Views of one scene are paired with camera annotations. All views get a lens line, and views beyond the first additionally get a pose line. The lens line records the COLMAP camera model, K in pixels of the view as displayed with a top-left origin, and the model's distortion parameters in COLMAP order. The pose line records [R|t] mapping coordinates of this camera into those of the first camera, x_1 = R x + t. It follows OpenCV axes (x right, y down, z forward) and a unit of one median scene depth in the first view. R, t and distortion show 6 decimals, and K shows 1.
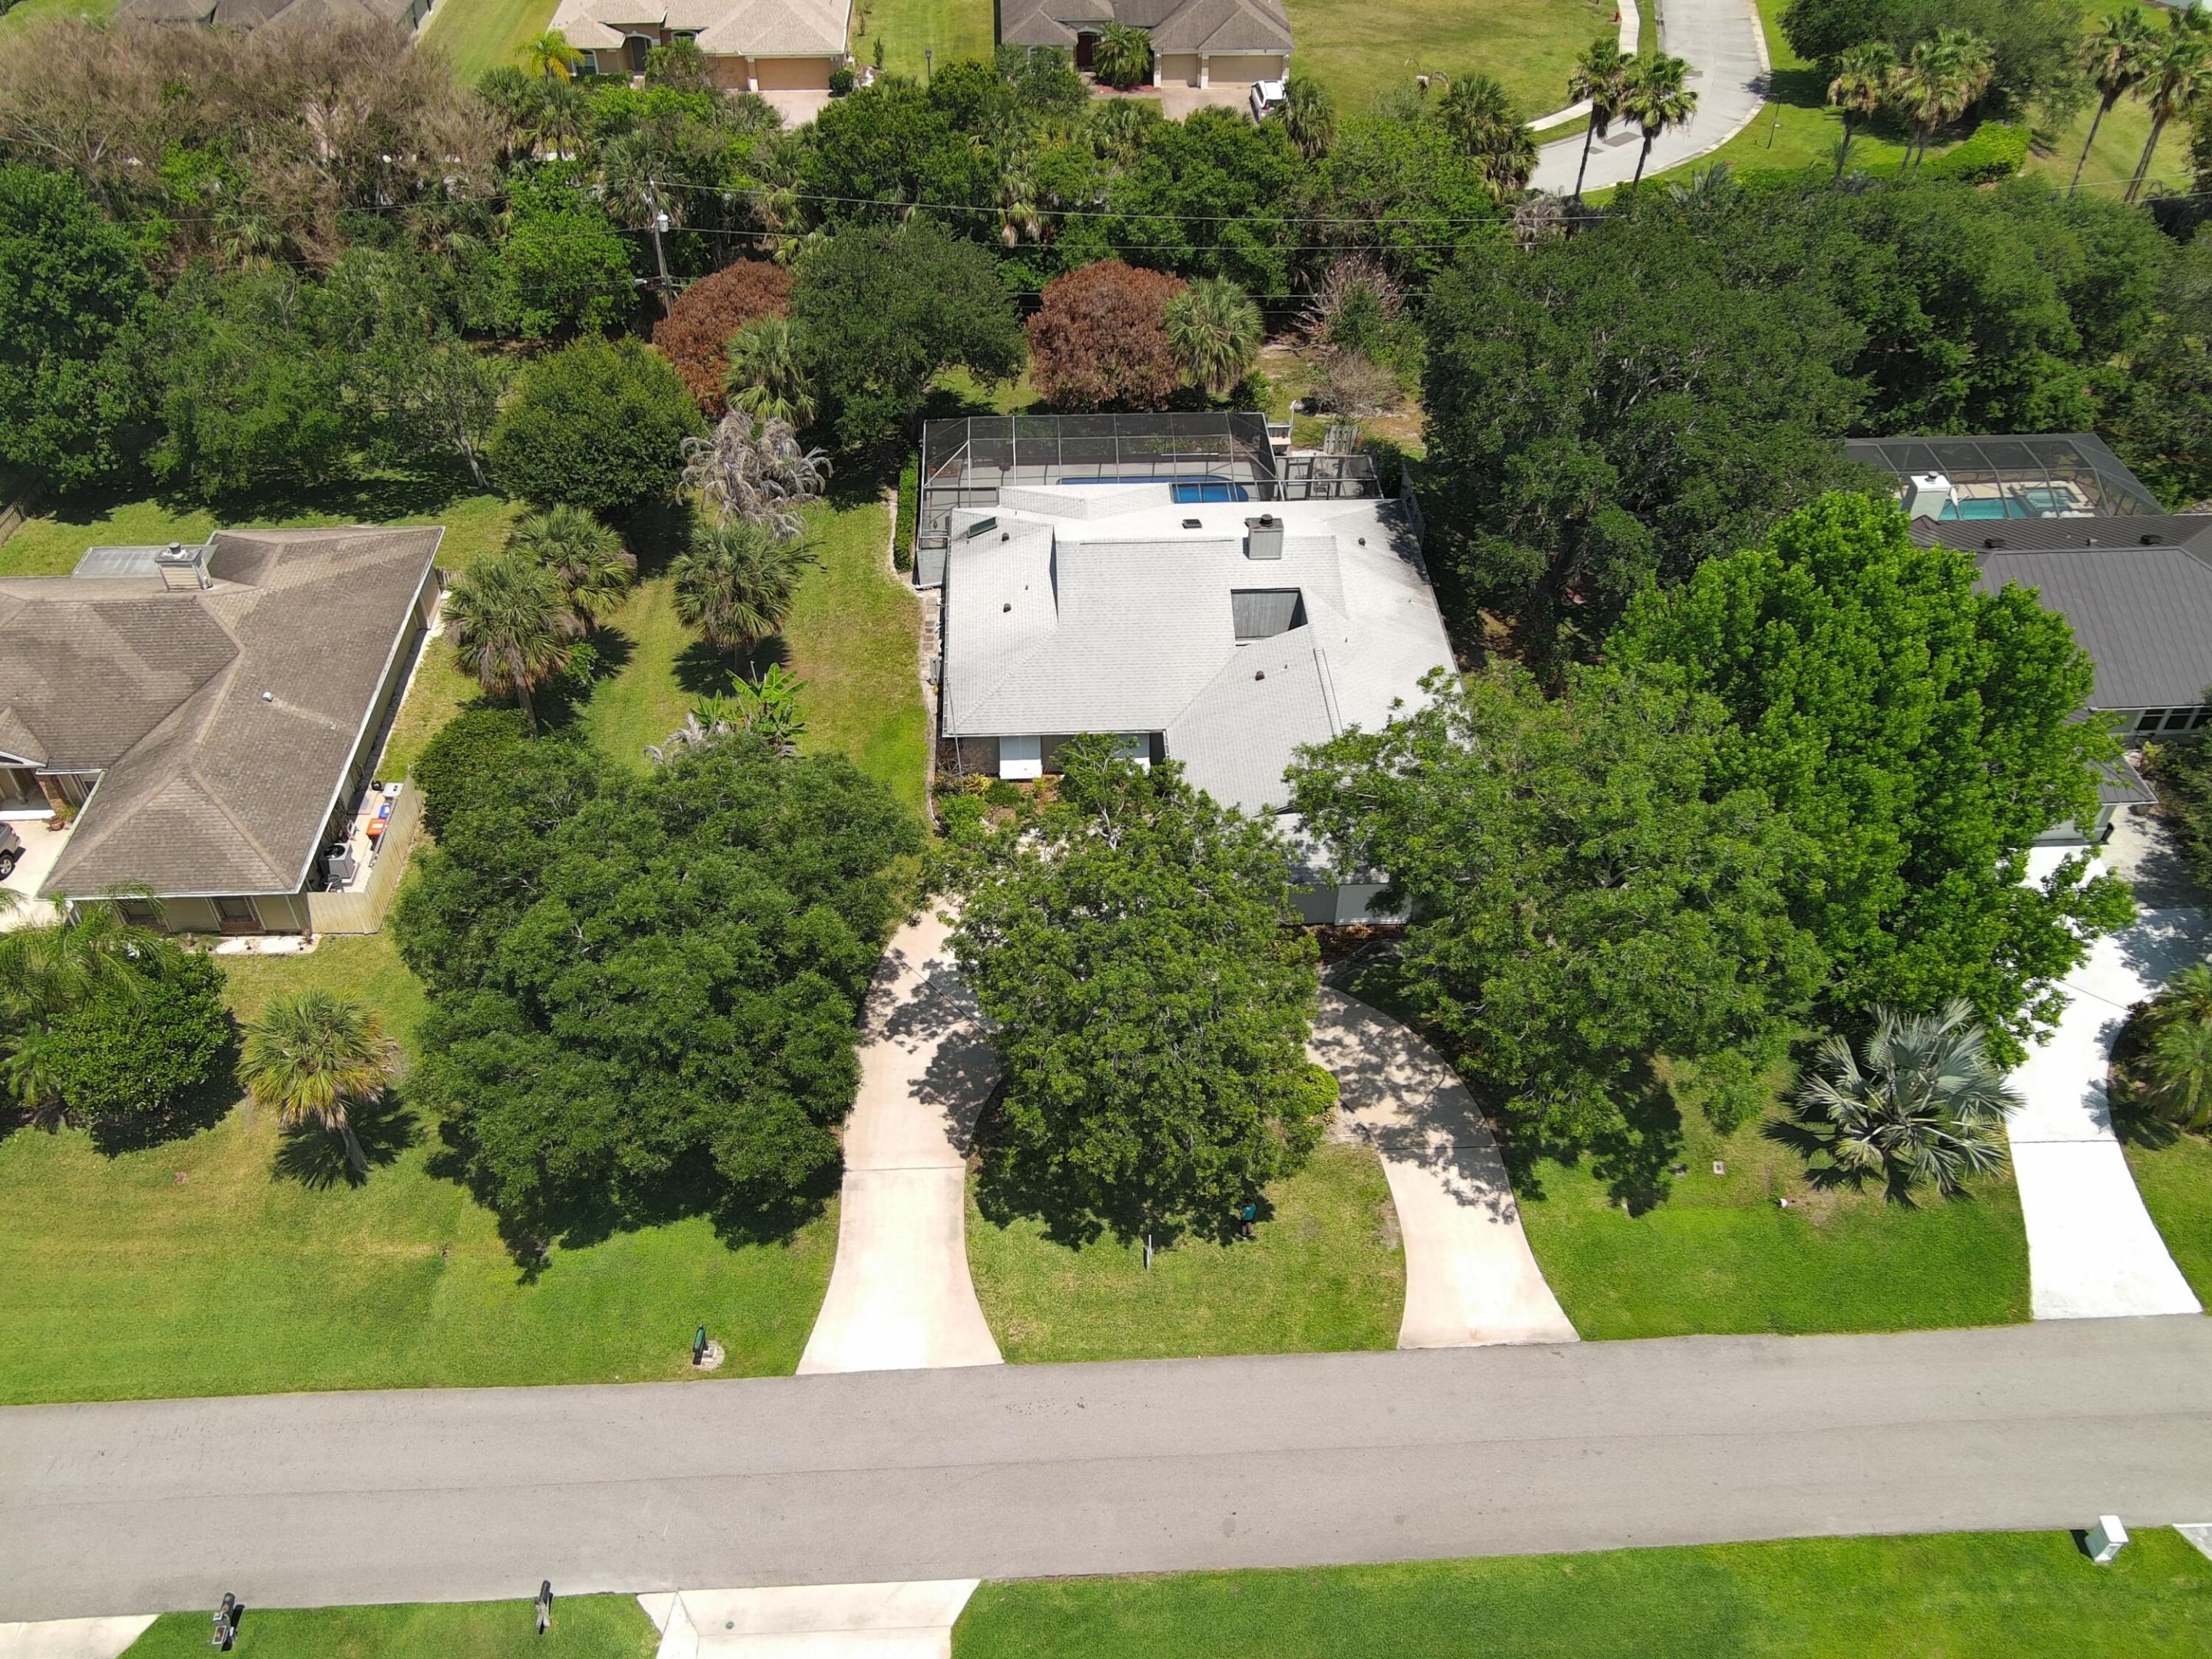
lens RADIAL K [[1817.0, 0, 1113.6], [0, 1817.0, 838.6], [0, 0, 1]] dist [0.006825, -0.008384]
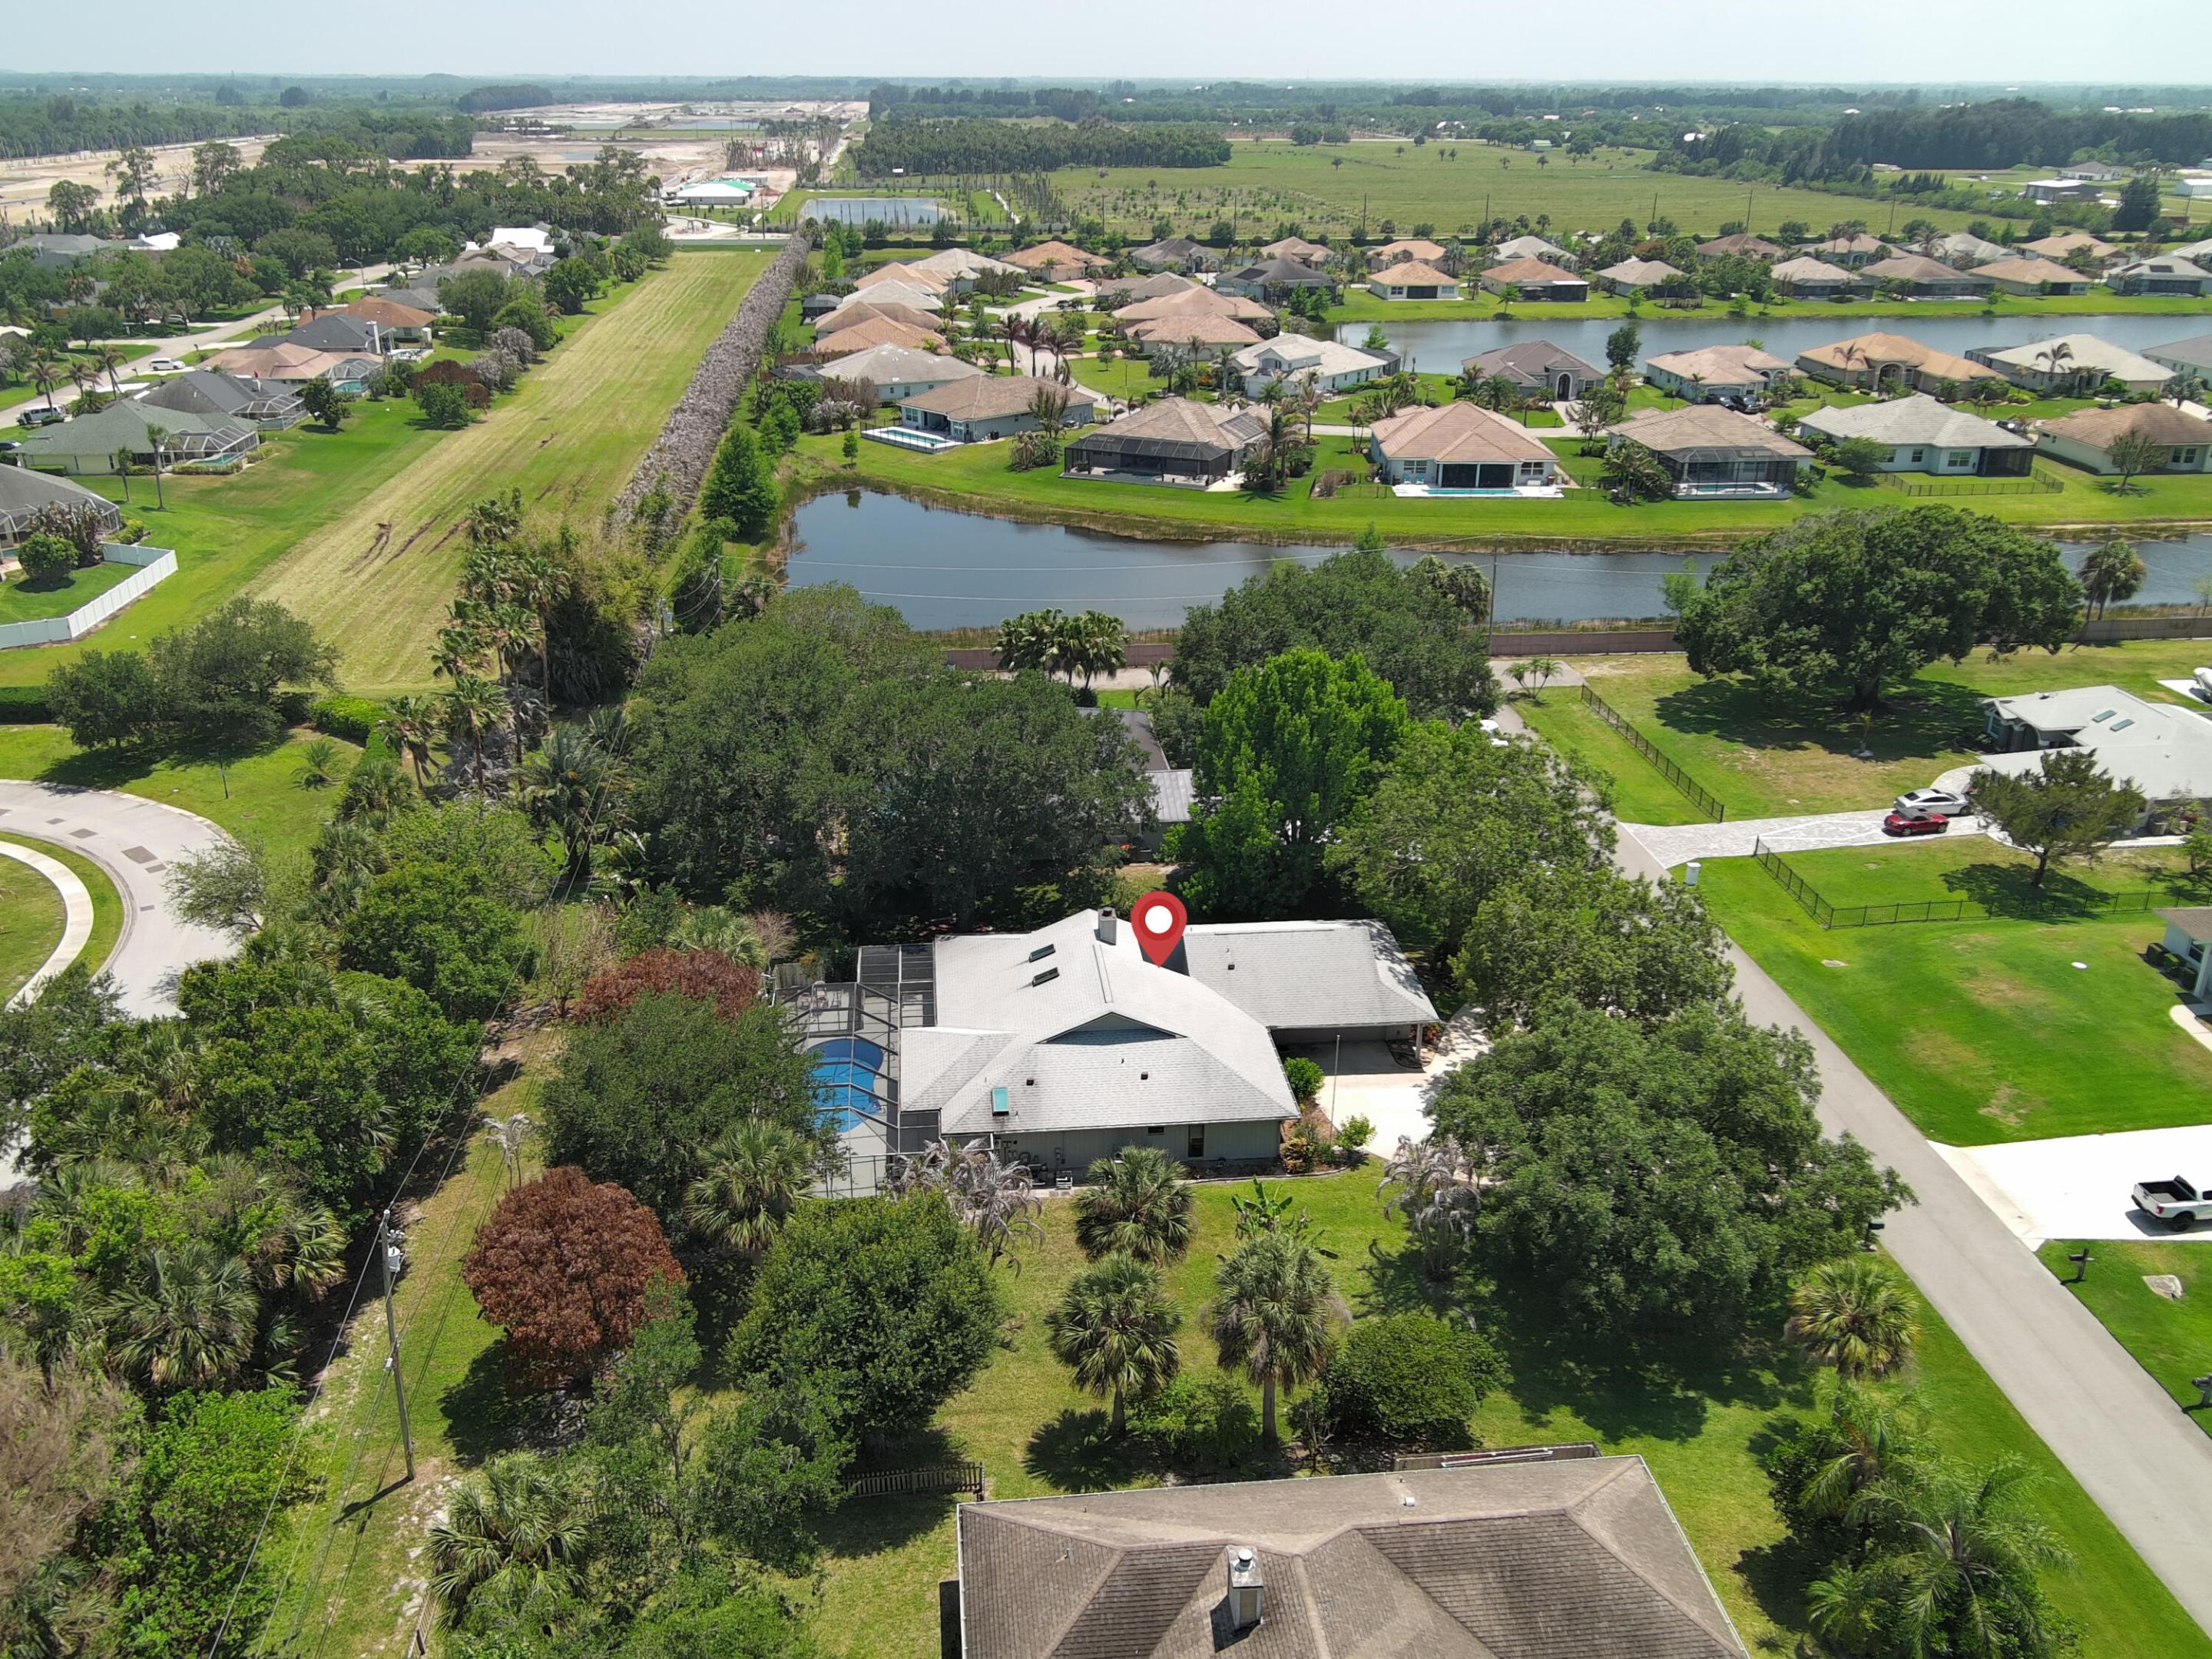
lens RADIAL K [[1817.0, 0, 1113.6], [0, 1817.0, 838.6], [0, 0, 1]] dist [0.006825, -0.008384]
pose [[-0.052215, -0.393731, 0.917742, -1.281912], [0.663752, 0.672941, 0.326470, -0.750603], [-0.746128, 0.626200, 0.226202, 0.824811]]
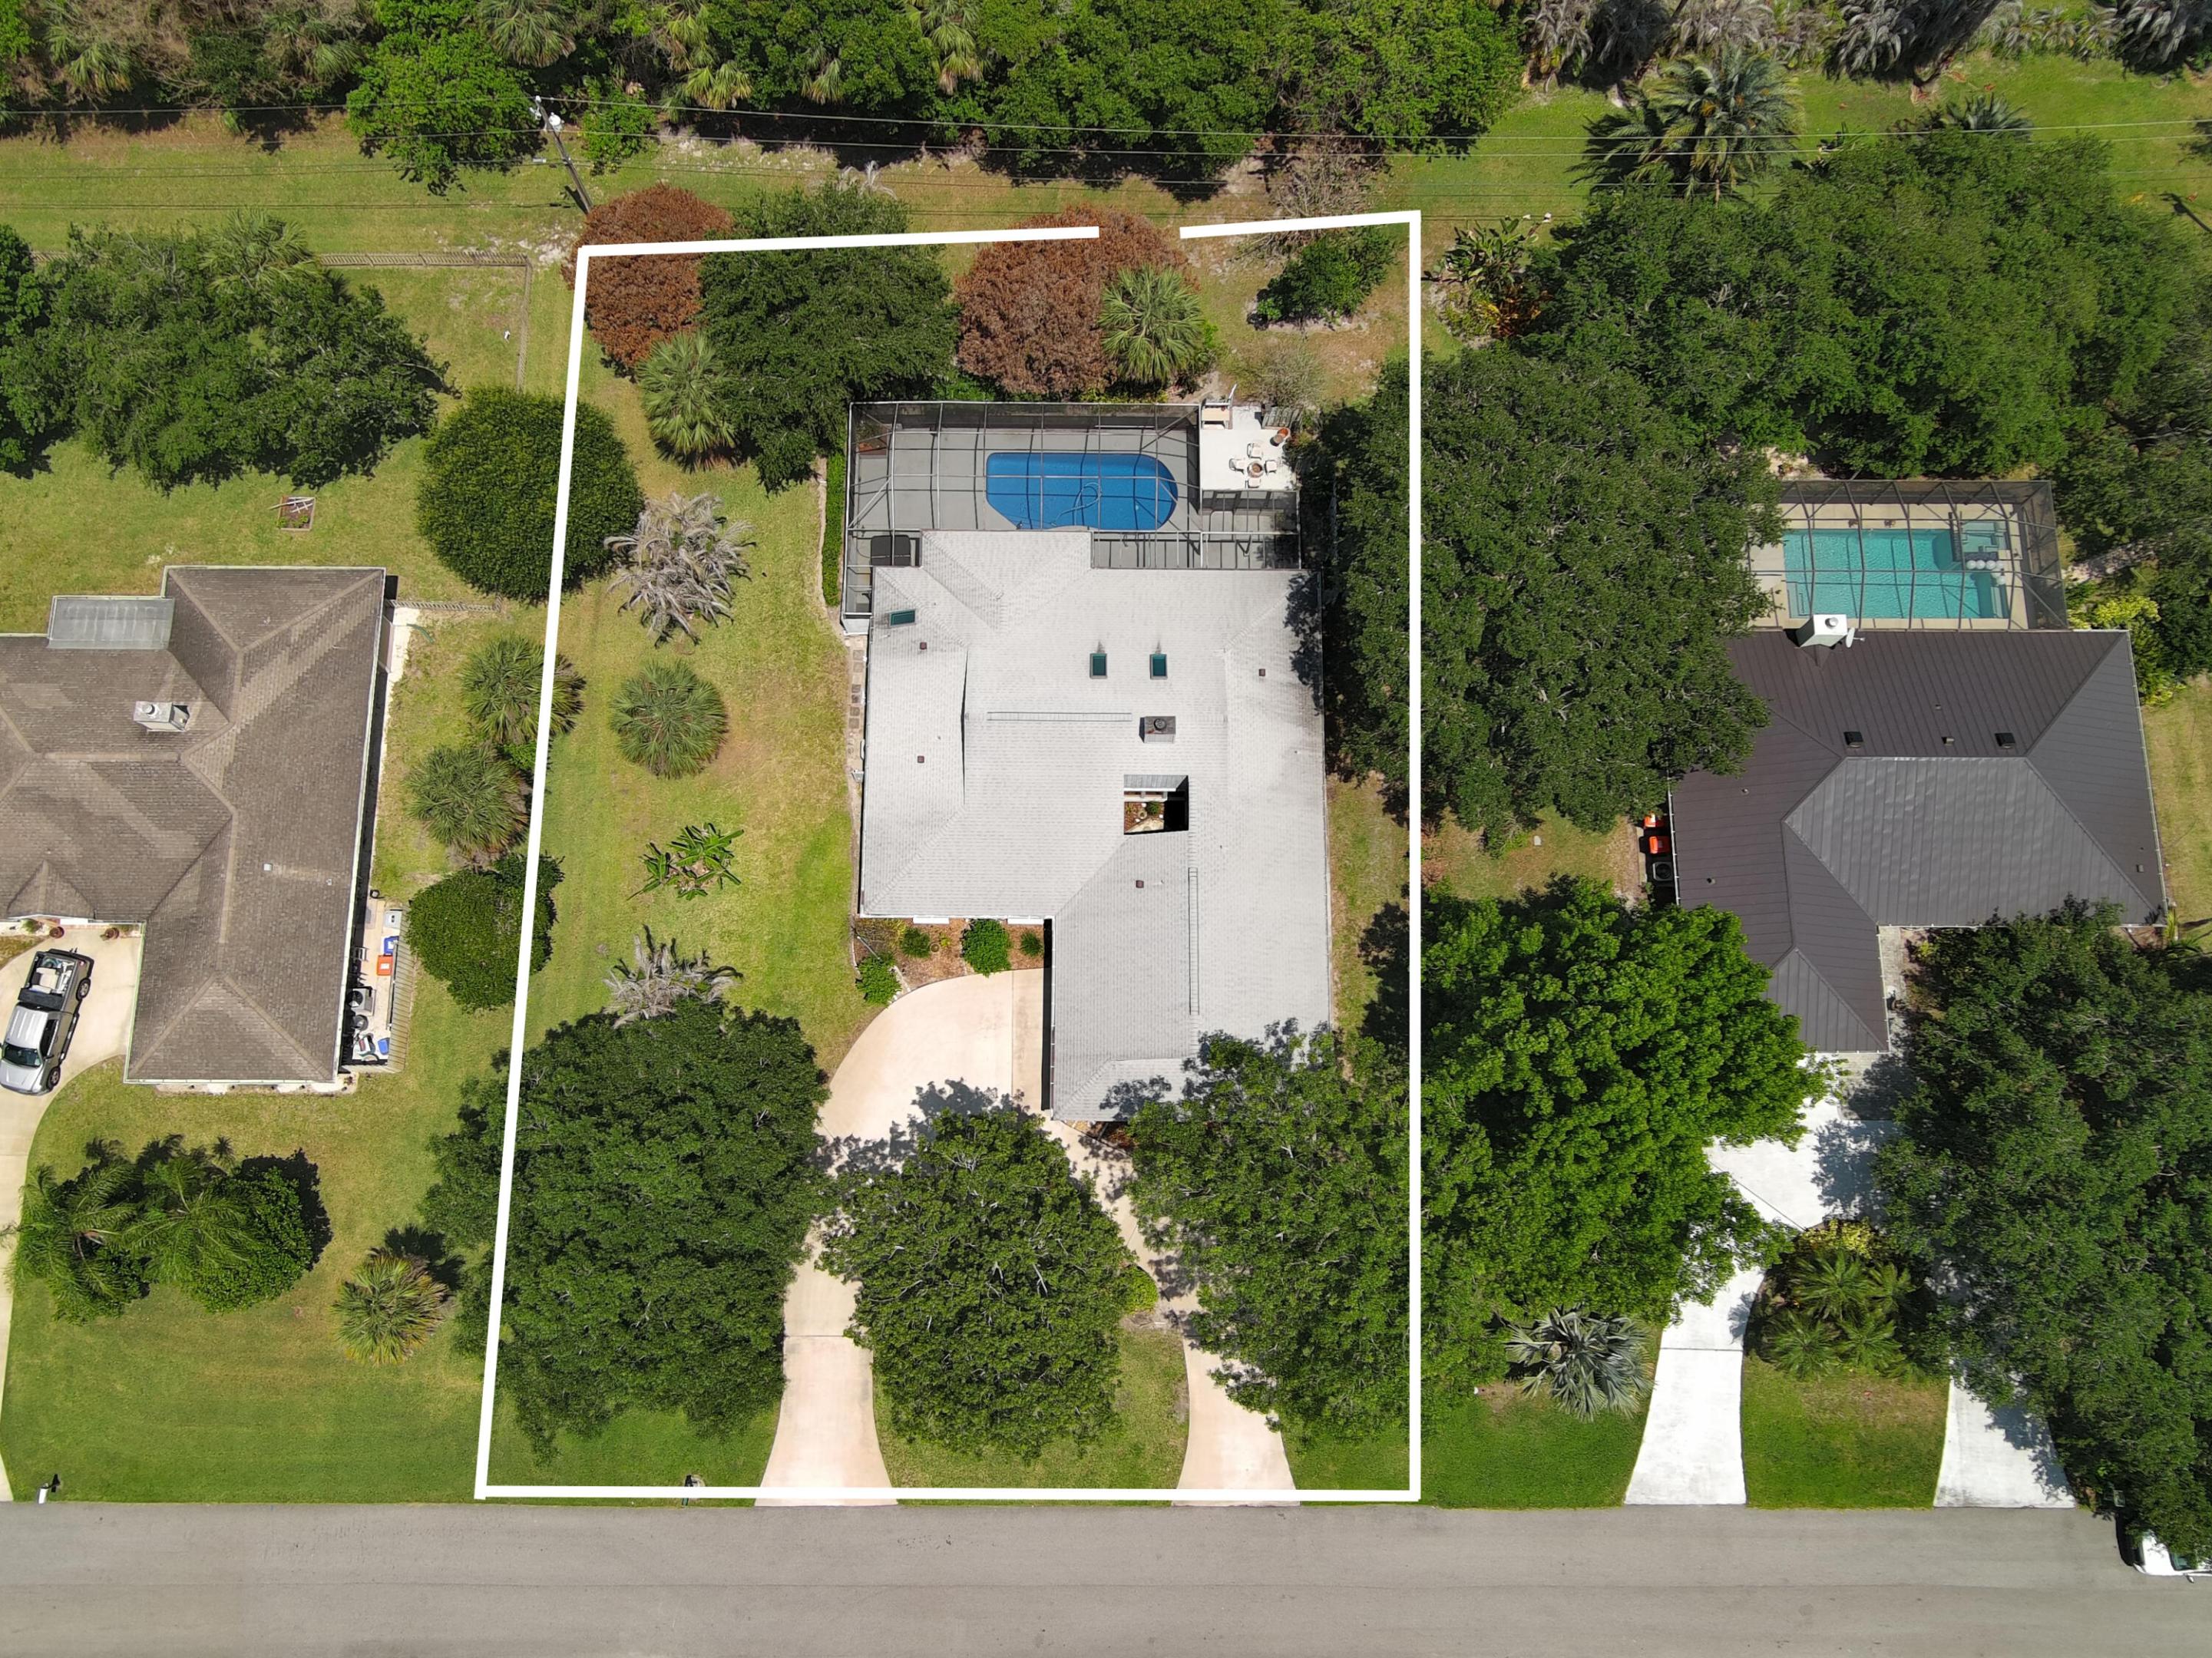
lens RADIAL K [[1816.8, 0, 1113.6], [0, 1816.8, 838.1], [0, 0, 1]] dist [0.006825, -0.008384]
pose [[0.998453, 0.054810, -0.009307, 0.086154], [-0.039650, 0.819392, 0.571861, -0.882433], [0.038970, -0.570608, 0.820298, 0.108568]]
